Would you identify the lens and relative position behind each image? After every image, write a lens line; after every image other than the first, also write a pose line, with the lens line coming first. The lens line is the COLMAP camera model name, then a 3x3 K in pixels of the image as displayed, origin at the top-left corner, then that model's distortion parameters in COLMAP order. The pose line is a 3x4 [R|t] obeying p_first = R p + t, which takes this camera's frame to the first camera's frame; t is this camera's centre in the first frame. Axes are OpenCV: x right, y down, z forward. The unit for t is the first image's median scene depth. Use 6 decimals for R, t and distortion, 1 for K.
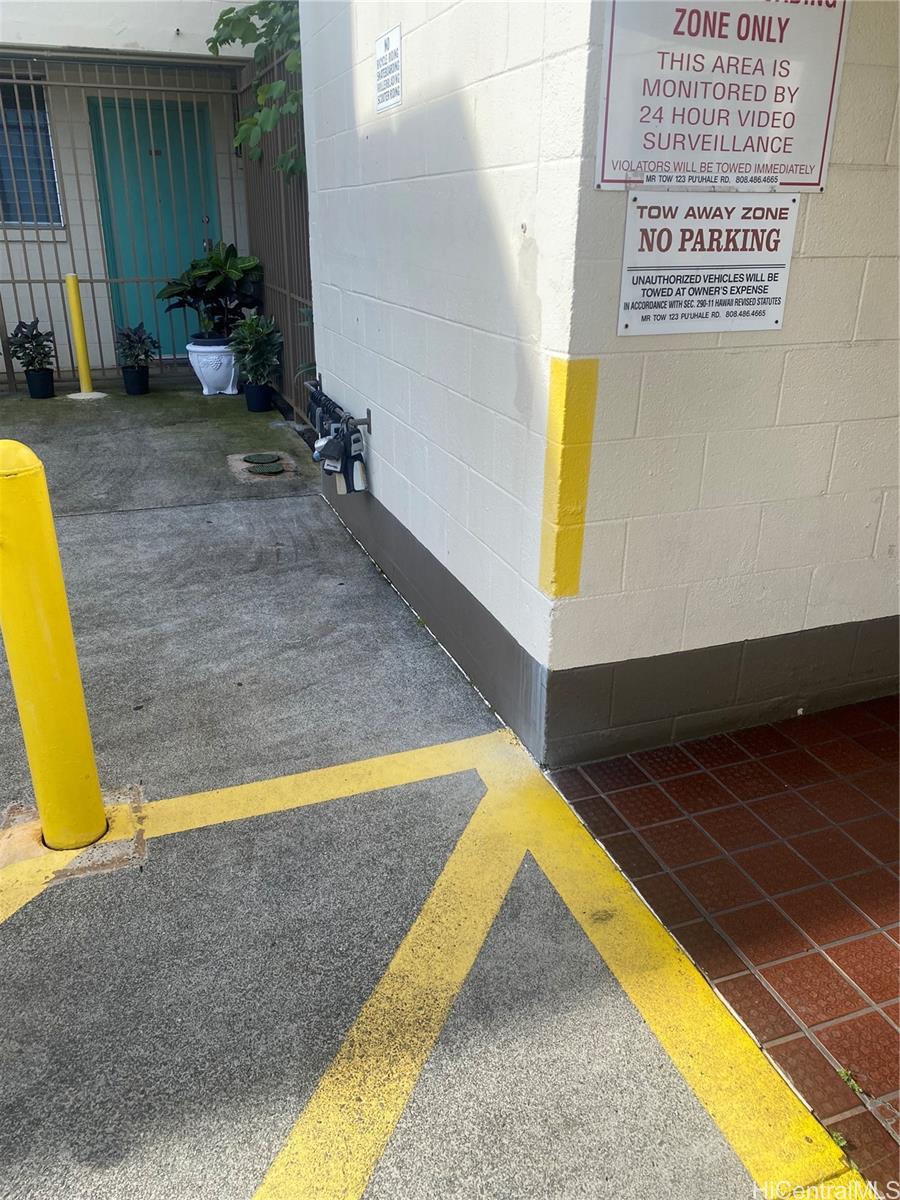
lens RADIAL K [[917.5, 0, 447.2], [0, 917.5, 584.7], [0, 0, 1]] dist [0.012450, -0.001772]
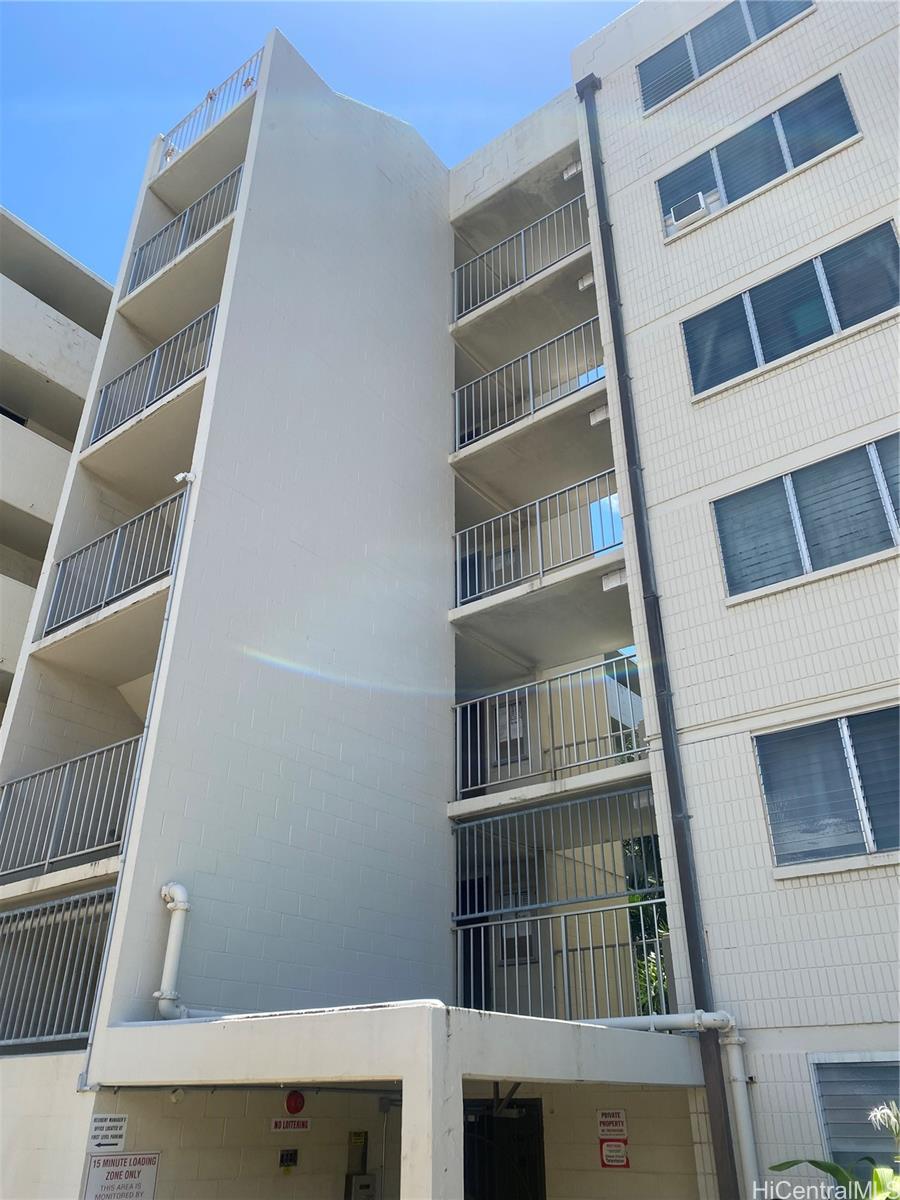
lens RADIAL K [[917.5, 0, 447.2], [0, 917.5, 584.7], [0, 0, 1]] dist [0.012450, -0.001772]
pose [[0.838960, 0.265287, 0.475152, -0.723337], [0.204662, 0.655220, -0.727187, 0.556897], [-0.504242, 0.707326, 0.495408, -2.311027]]
